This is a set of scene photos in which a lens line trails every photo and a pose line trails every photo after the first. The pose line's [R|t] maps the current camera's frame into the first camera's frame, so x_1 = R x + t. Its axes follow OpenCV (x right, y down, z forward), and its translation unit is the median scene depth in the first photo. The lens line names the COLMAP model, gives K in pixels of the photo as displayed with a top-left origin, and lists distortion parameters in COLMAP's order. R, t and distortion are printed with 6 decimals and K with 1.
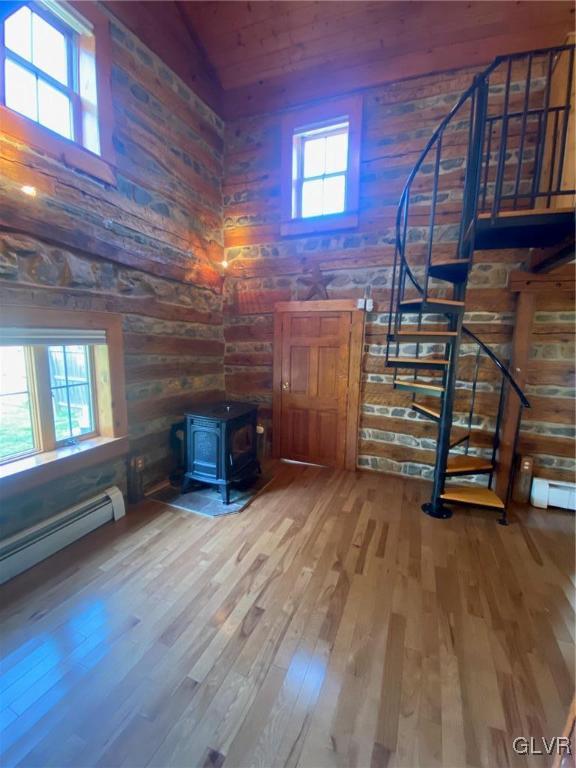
lens RADIAL K [[313.2, 0, 288.0], [0, 313.2, 384.0], [0, 0, 1]] dist [0.035565, -0.029387]
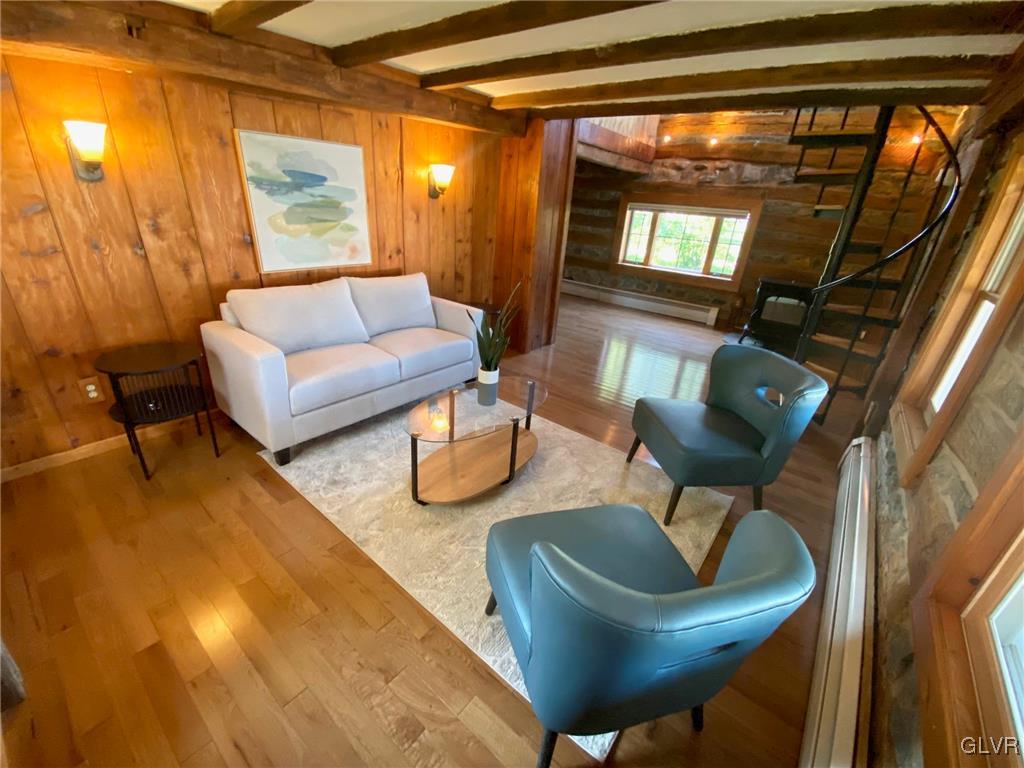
lens RADIAL K [[417.6, 0, 512.9], [0, 417.6, 384.3], [0, 0, 1]] dist [0.035565, -0.029387]
pose [[-0.284257, 0.355834, -0.890270, 2.030181], [-0.219827, 0.879647, 0.421778, -0.028709], [0.933206, 0.315599, -0.171824, 0.508154]]
